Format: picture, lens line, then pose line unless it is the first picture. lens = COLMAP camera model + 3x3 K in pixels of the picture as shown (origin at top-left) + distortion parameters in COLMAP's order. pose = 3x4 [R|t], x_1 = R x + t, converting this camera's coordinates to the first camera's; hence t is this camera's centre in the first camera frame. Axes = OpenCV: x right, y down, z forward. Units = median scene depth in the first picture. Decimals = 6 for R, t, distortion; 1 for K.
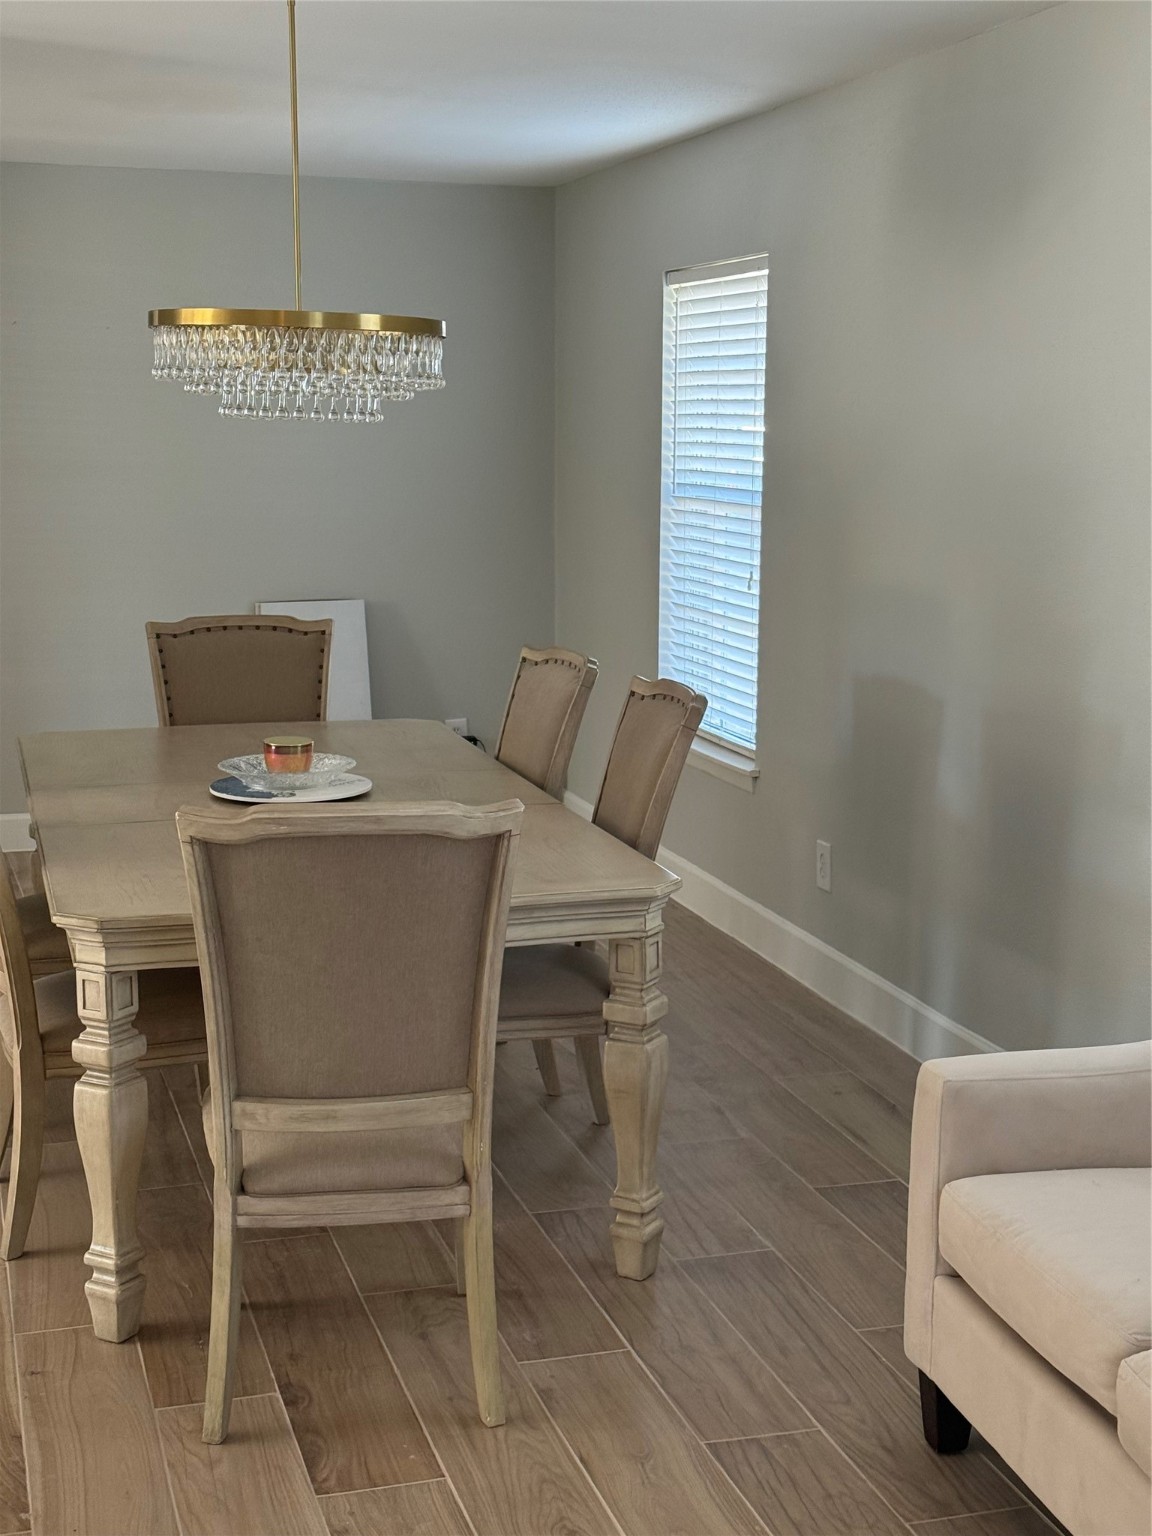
lens RADIAL K [[2158.5, 0, 576.3], [0, 2158.5, 931.5], [0, 0, 1]] dist [0.110999, 0.006944]
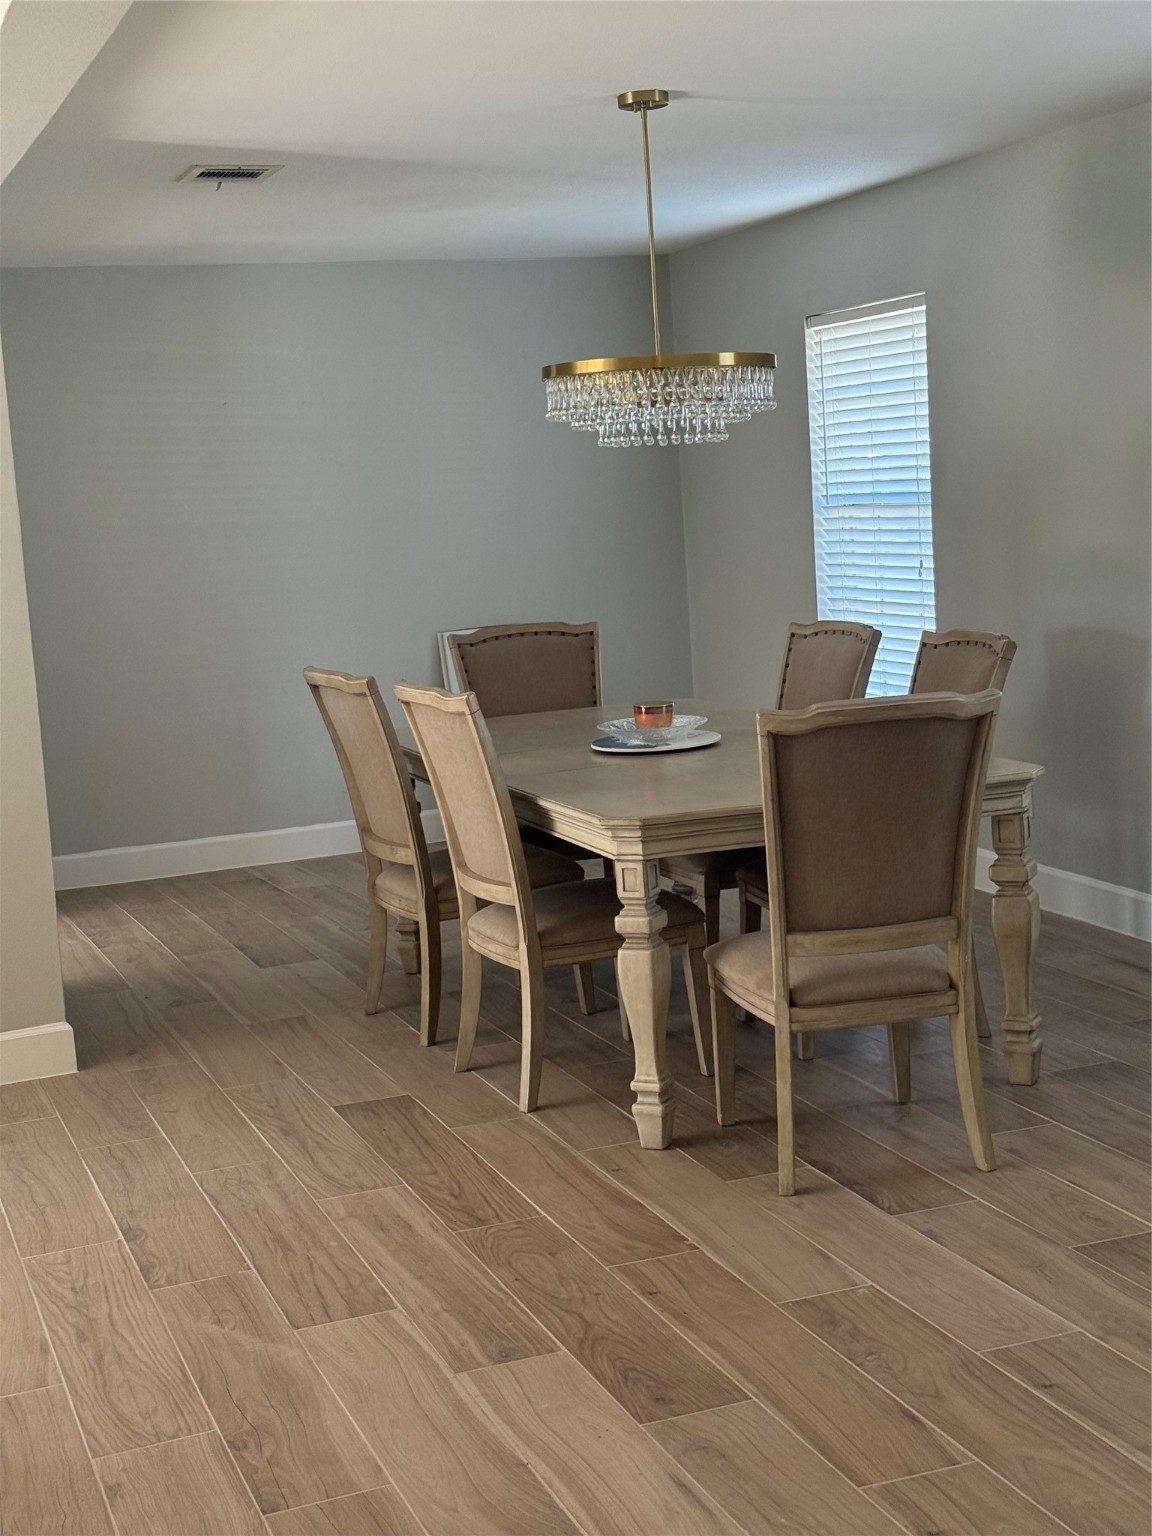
lens RADIAL K [[2159.9, 0, 575.0], [0, 2159.9, 917.3], [0, 0, 1]] dist [0.163485, 0.022012]
pose [[0.995381, -0.078660, 0.055037, -0.301187], [0.080659, 0.996123, -0.035108, 0.086637], [-0.052062, 0.039385, 0.997867, -0.268106]]
